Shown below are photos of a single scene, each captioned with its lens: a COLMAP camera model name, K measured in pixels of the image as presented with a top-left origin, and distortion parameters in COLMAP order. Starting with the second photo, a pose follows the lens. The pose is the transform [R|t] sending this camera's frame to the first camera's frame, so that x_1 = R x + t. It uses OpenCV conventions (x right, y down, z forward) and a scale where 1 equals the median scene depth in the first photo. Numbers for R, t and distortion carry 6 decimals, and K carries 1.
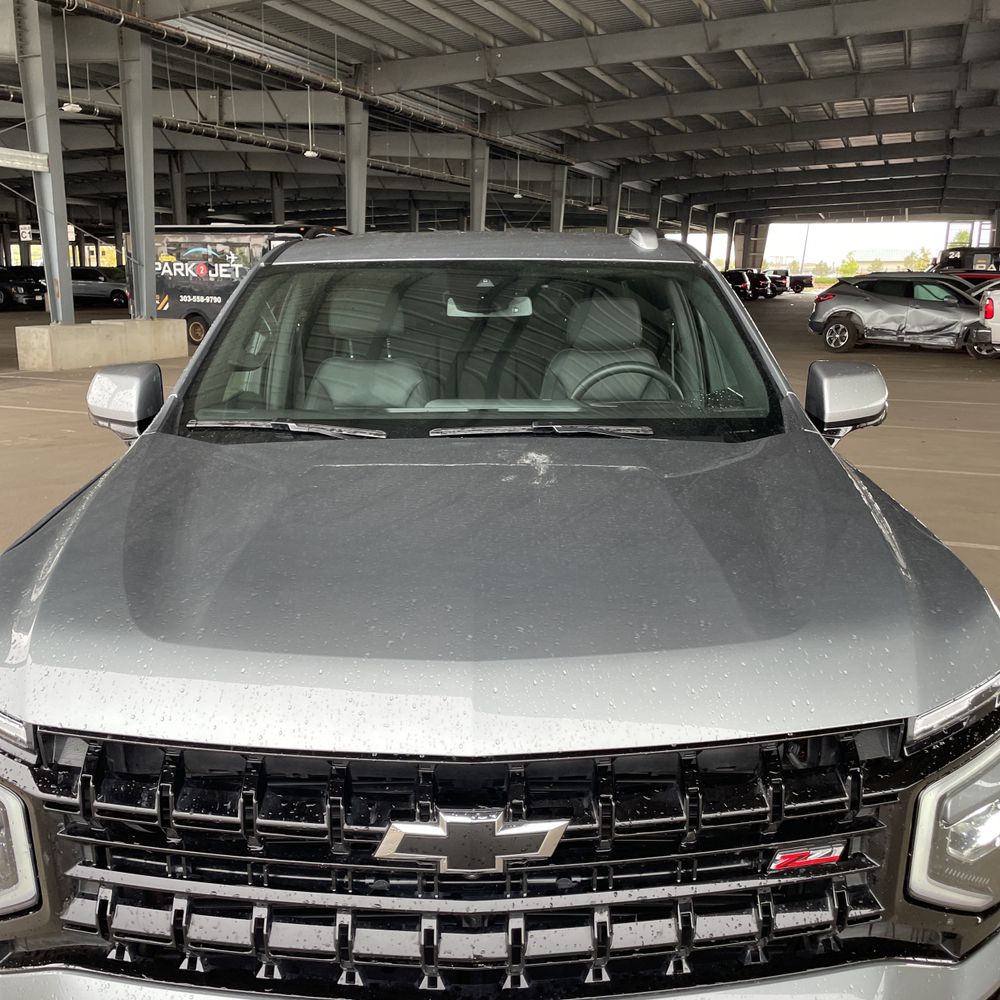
lens RADIAL K [[993.3, 0, 512.7], [0, 993.3, 519.4], [0, 0, 1]] dist [0.096332, -0.111419]
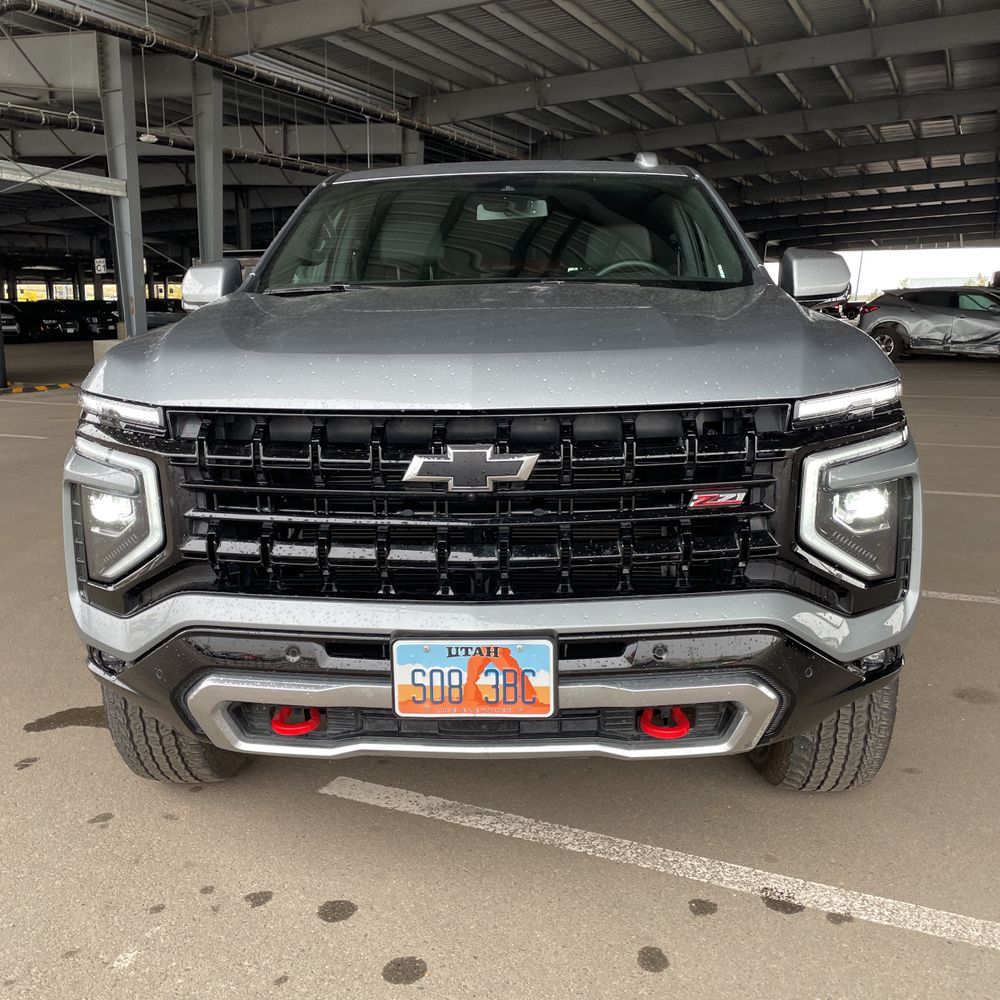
lens RADIAL K [[995.7, 0, 515.1], [0, 995.7, 501.2], [0, 0, 1]] dist [0.097723, -0.112924]
pose [[0.998659, -0.001213, -0.051754, 0.044347], [-0.001466, 0.998662, -0.051687, 0.205935], [0.051747, 0.051693, 0.997321, -0.186126]]
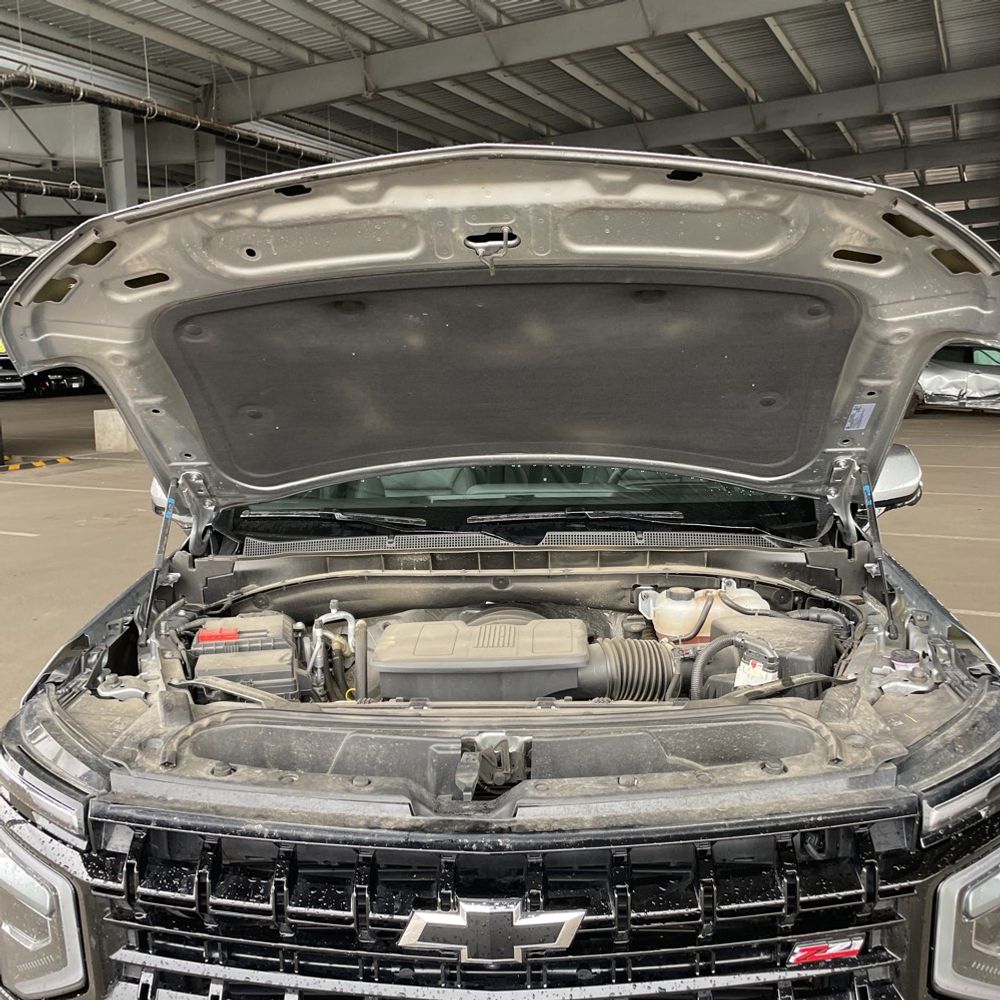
lens RADIAL K [[995.0, 0, 514.7], [0, 995.0, 500.3], [0, 0, 1]] dist [0.097051, -0.119917]
pose [[0.998199, -0.014157, -0.058300, 0.023504], [0.009012, 0.996116, -0.087587, -0.013826], [0.059314, 0.086904, 0.994449, -0.032762]]
